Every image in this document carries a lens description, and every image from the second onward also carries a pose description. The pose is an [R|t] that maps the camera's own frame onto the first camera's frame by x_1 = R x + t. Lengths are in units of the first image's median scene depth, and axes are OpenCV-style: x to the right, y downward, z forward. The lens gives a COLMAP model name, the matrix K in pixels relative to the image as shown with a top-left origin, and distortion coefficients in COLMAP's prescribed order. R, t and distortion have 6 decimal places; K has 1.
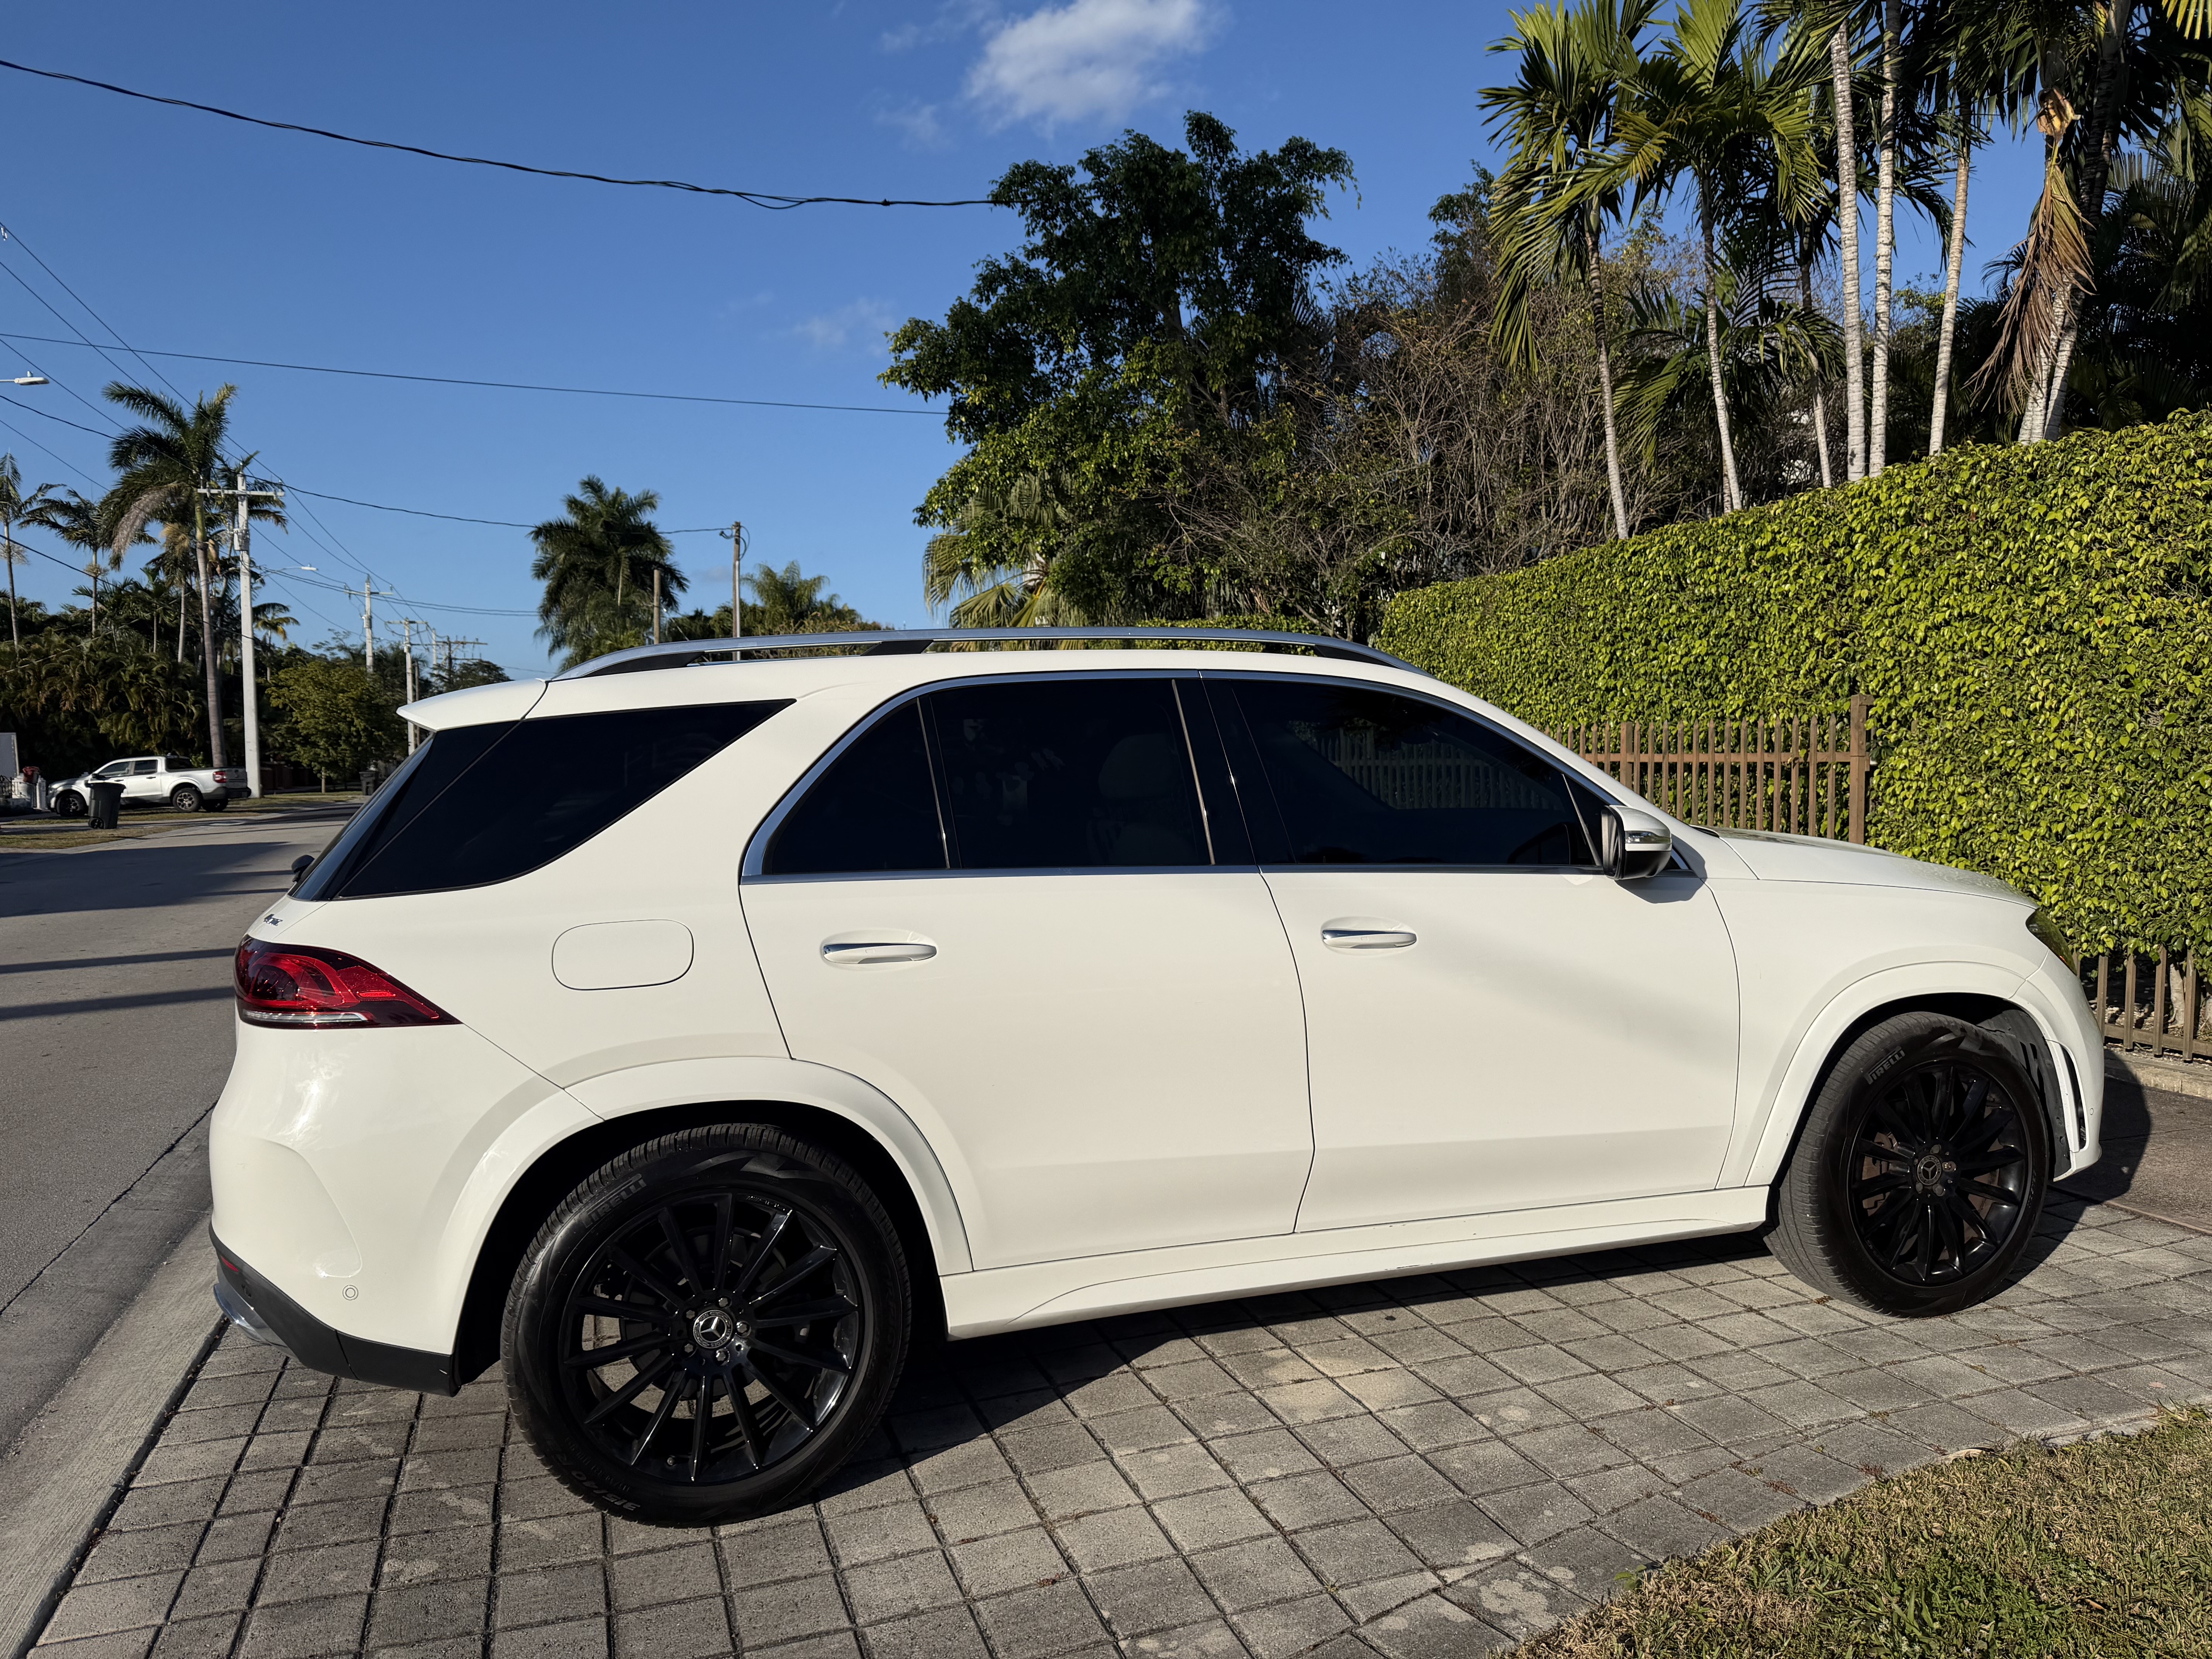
lens RADIAL K [[1569.2, 0, 1106.0], [0, 1569.2, 829.5], [0, 0, 1]] dist [-0.010619, -0.005015]
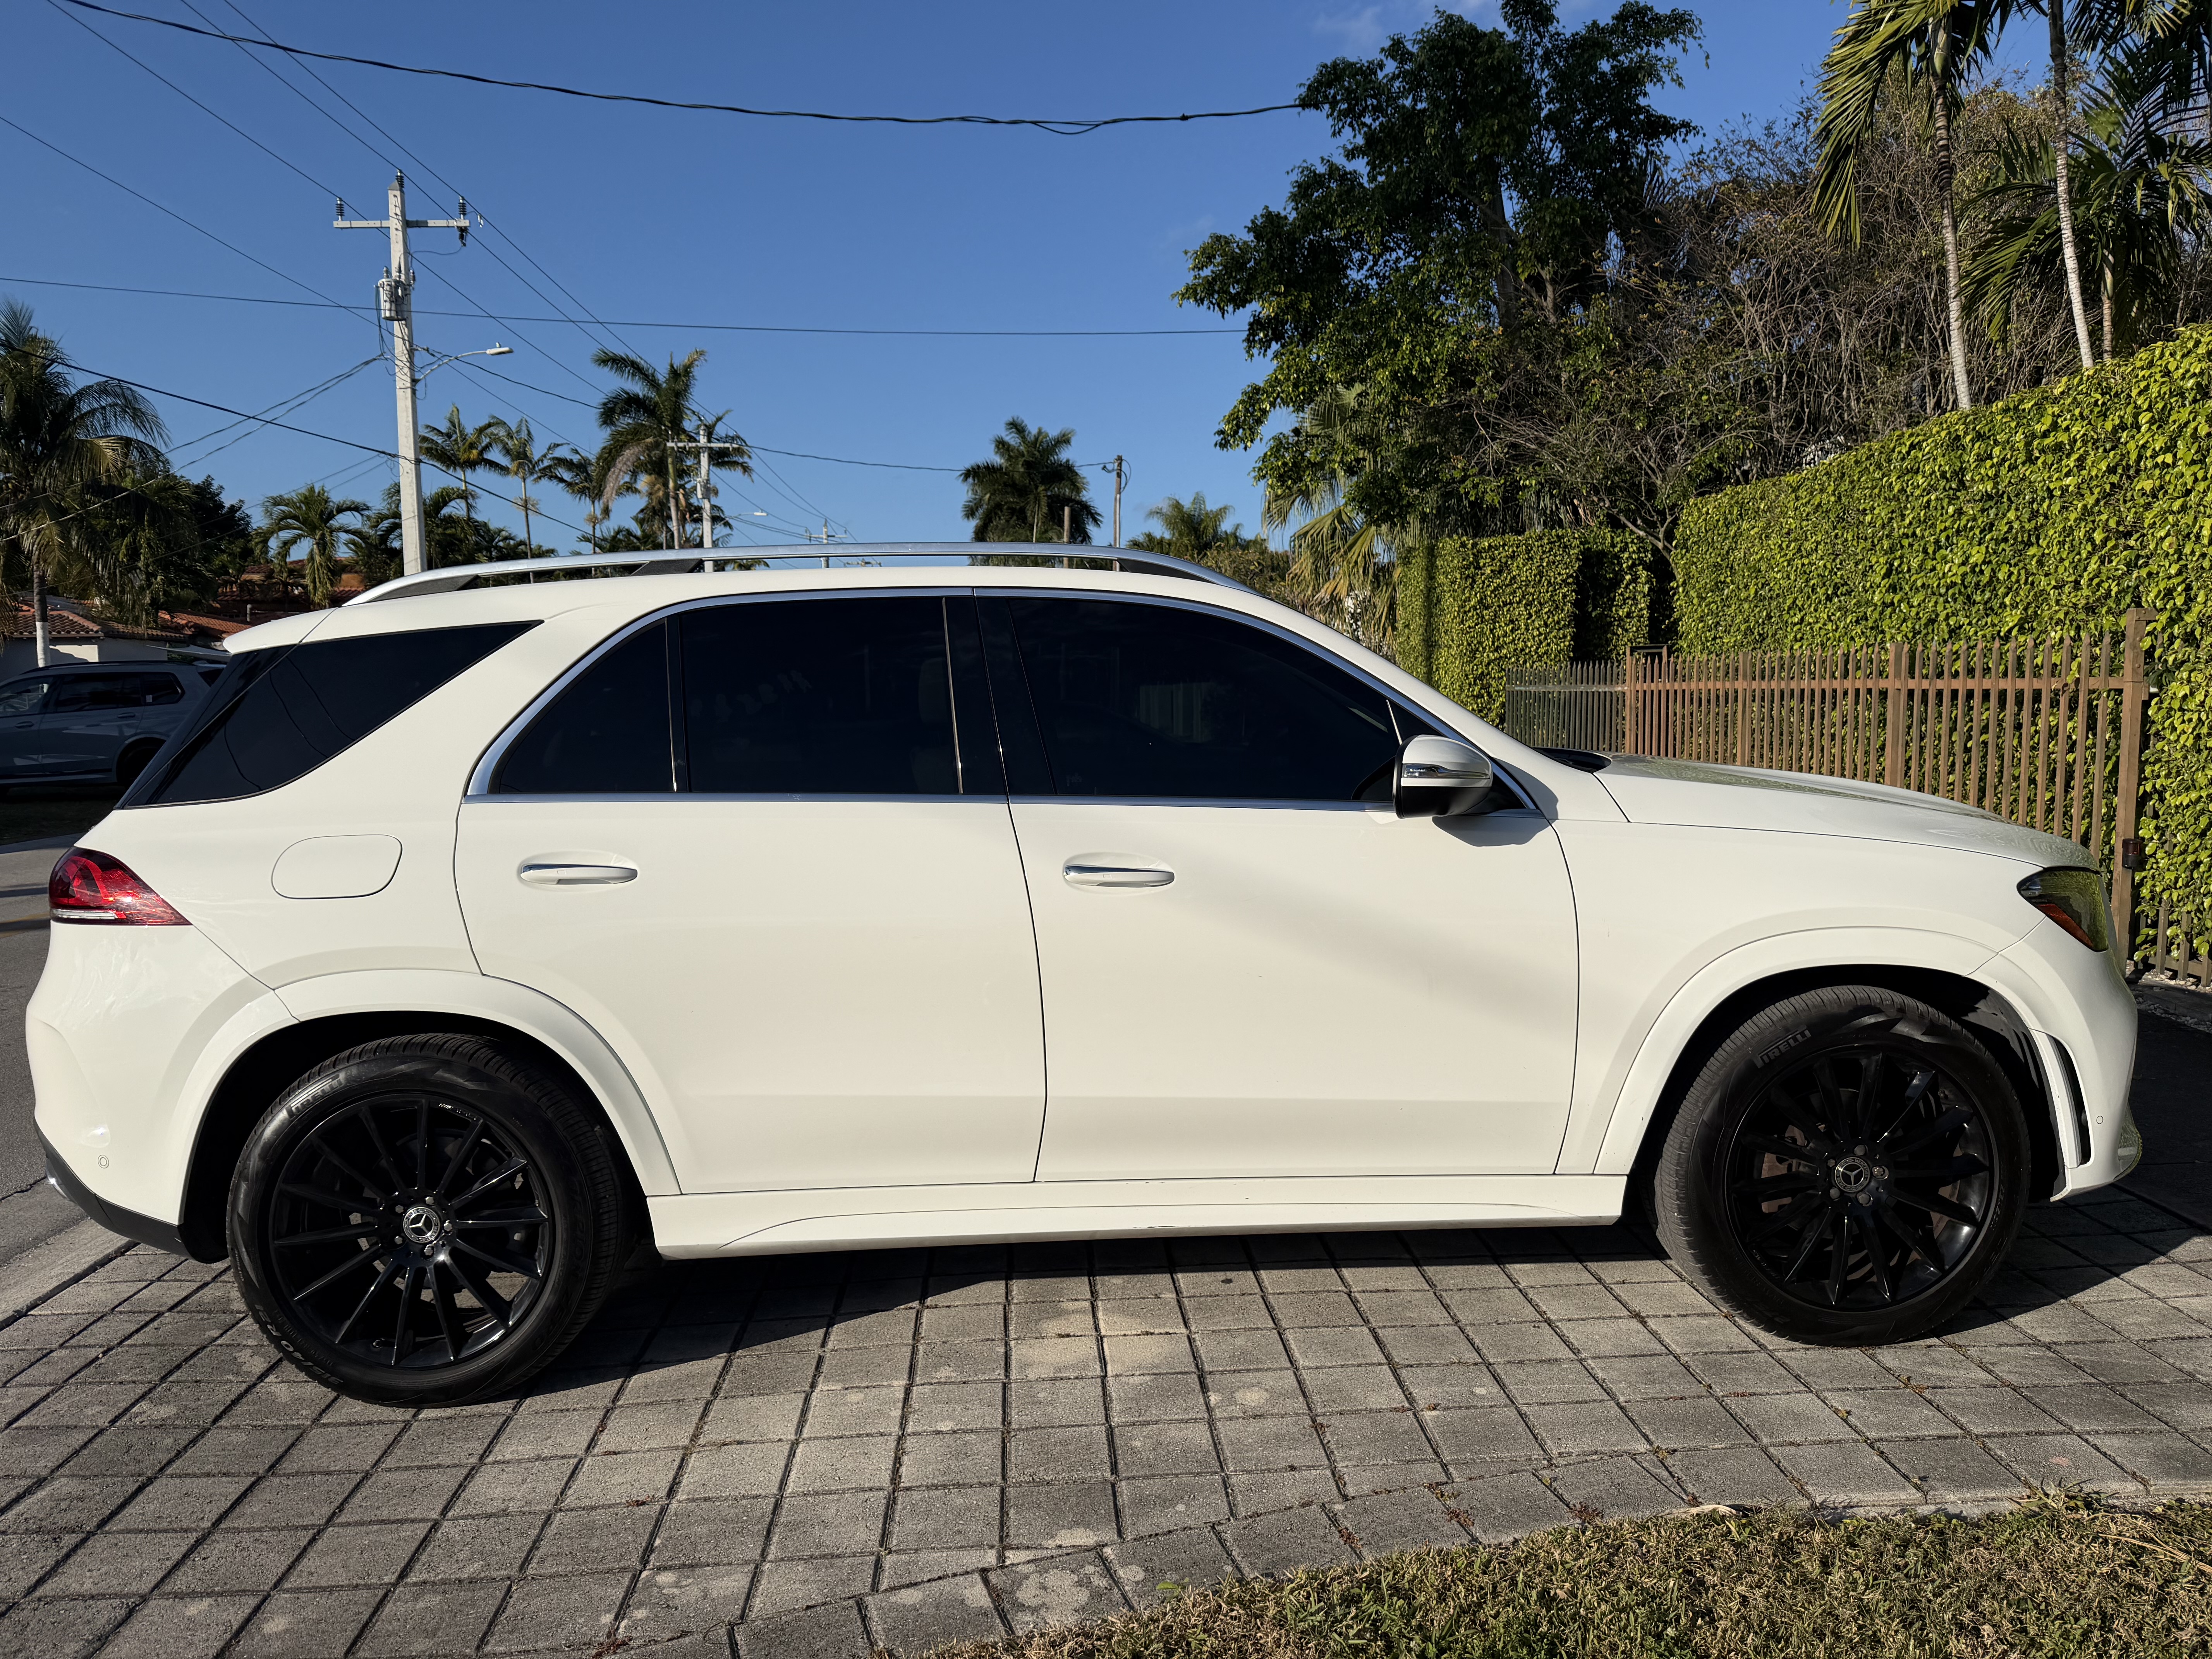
lens RADIAL K [[1566.9, 0, 1114.3], [0, 1566.9, 835.6], [0, 0, 1]] dist [0.003614, -0.019737]
pose [[0.964199, 0.026766, -0.263826, 0.346845], [-0.013381, 0.998536, 0.052402, -0.002234], [0.264842, -0.046996, 0.963146, 0.090975]]
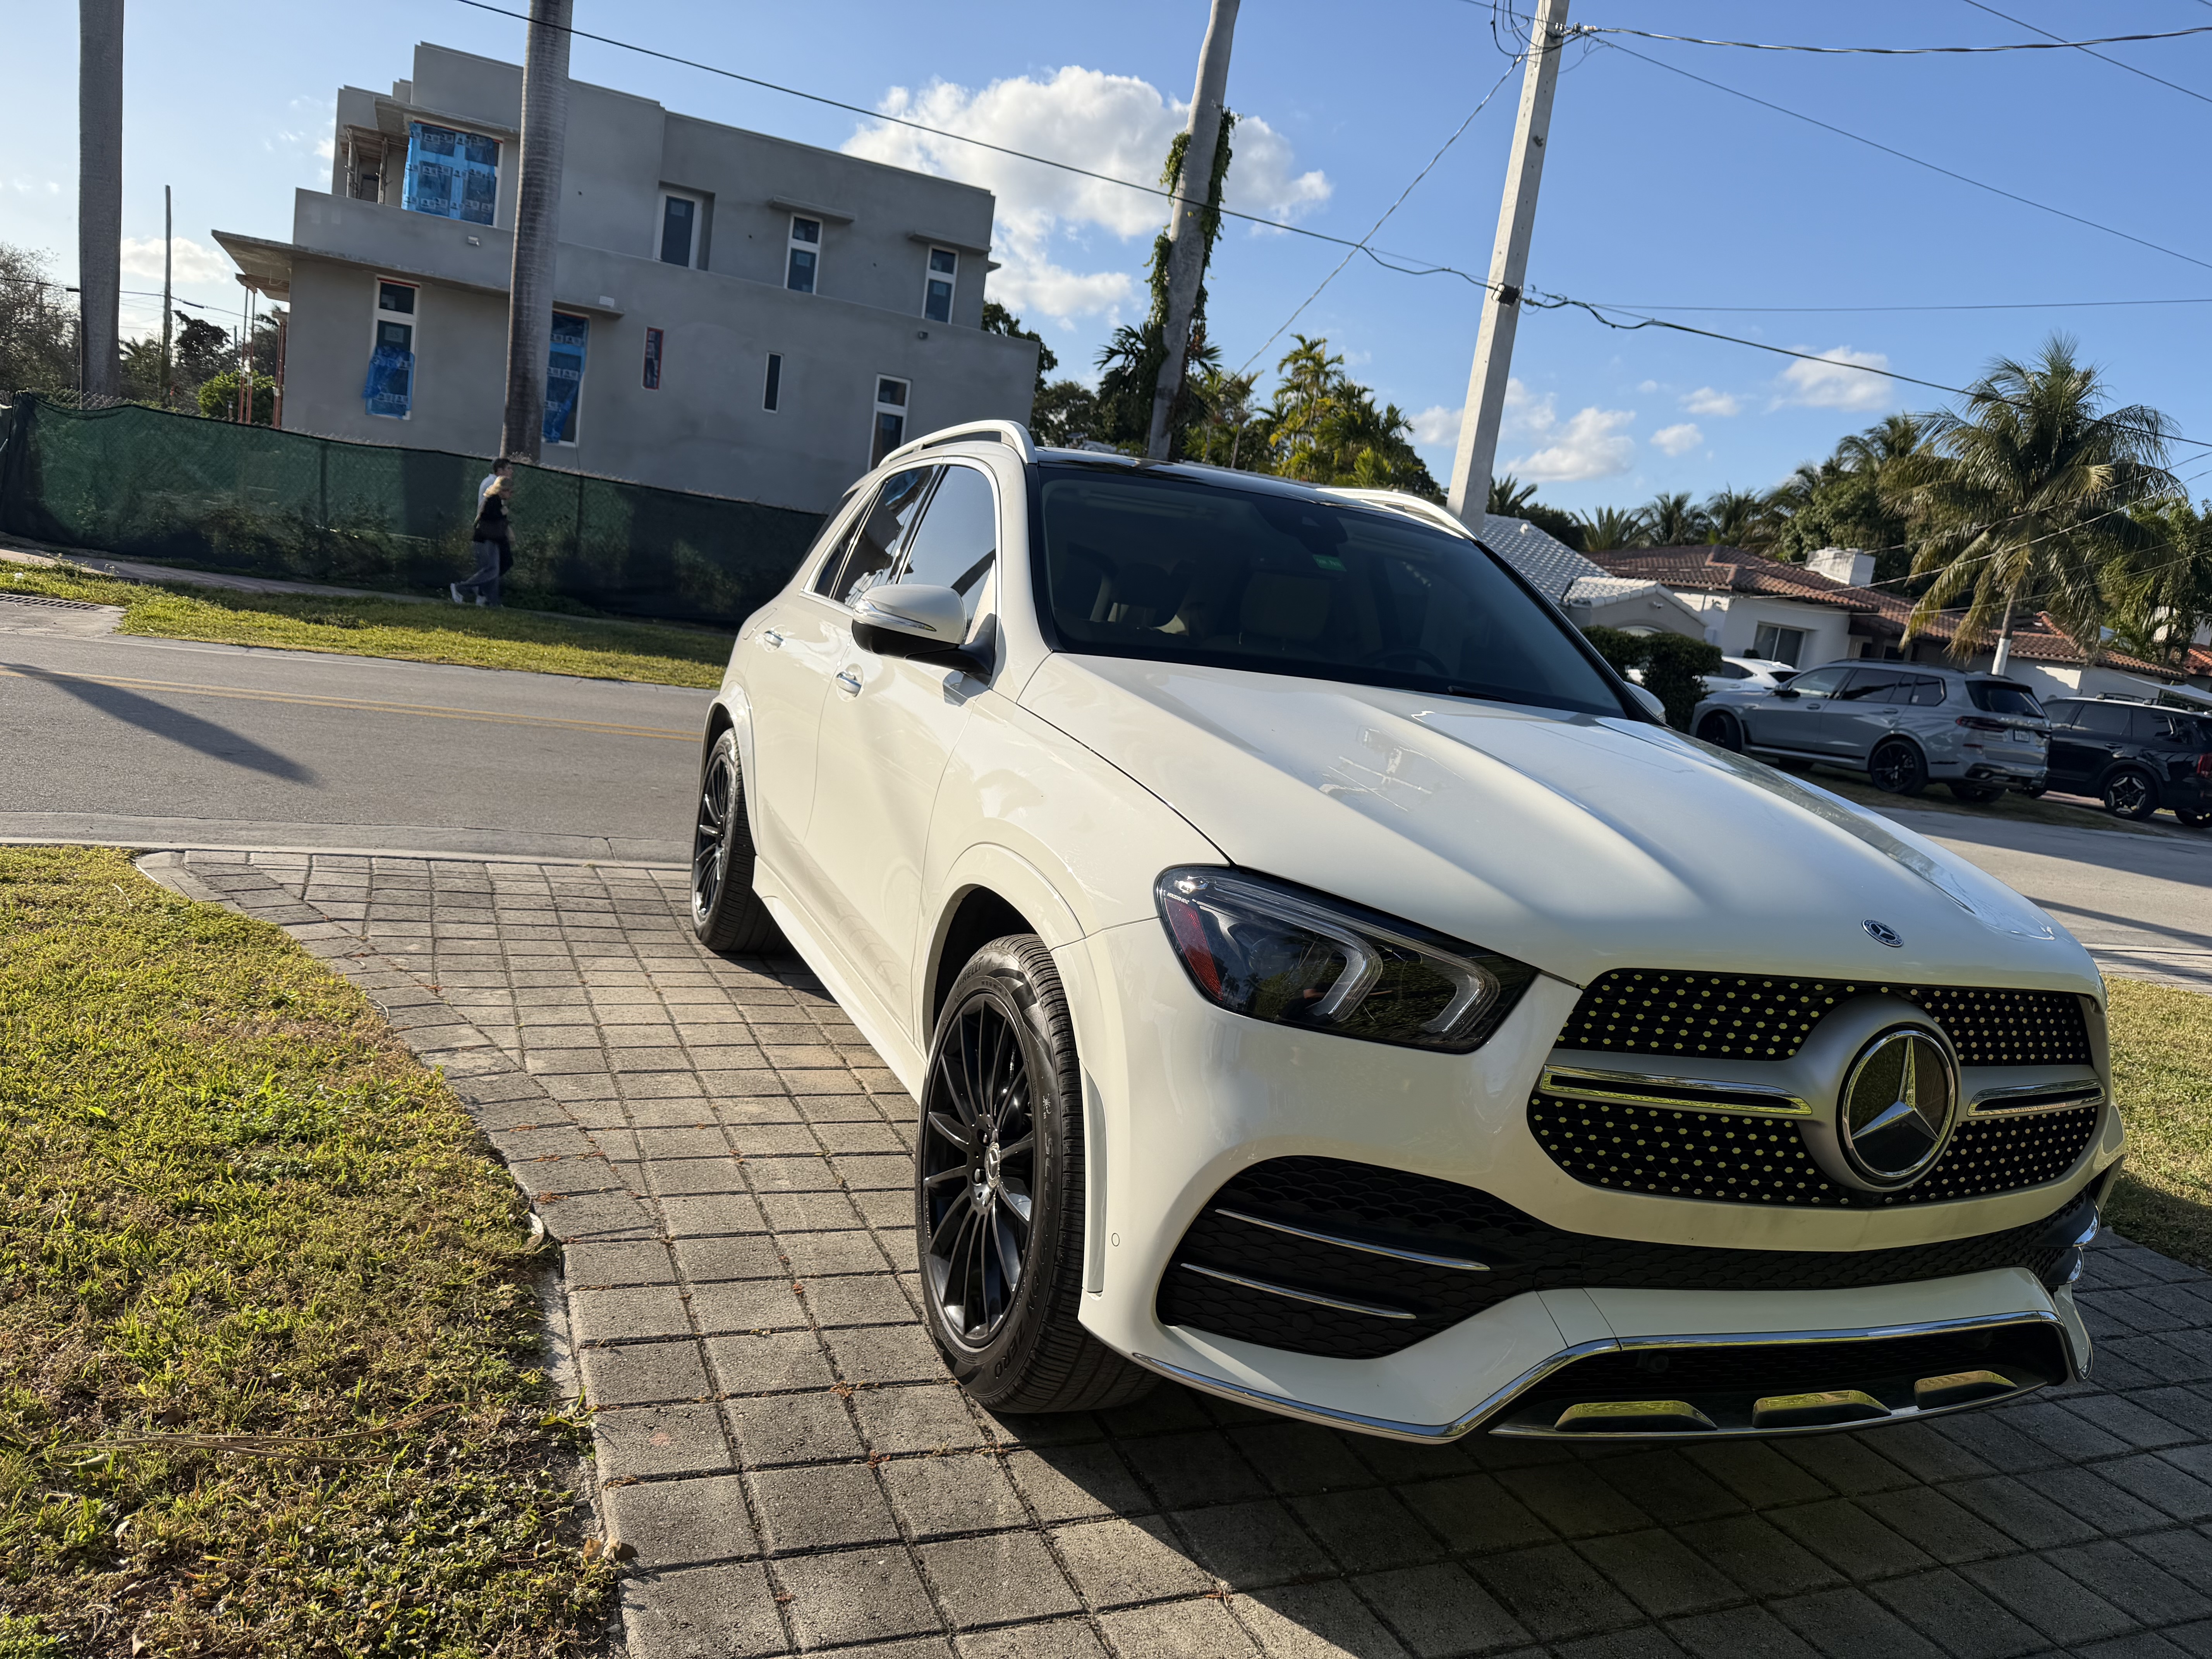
lens RADIAL K [[1545.1, 0, 1113.0], [0, 1545.1, 830.6], [0, 0, 1]] dist [0.040262, -0.001071]
pose [[0.078728, 0.173418, -0.981696, 1.107657], [-0.184265, 0.970316, 0.156631, -0.032552], [0.979718, 0.168561, 0.108346, 0.915984]]
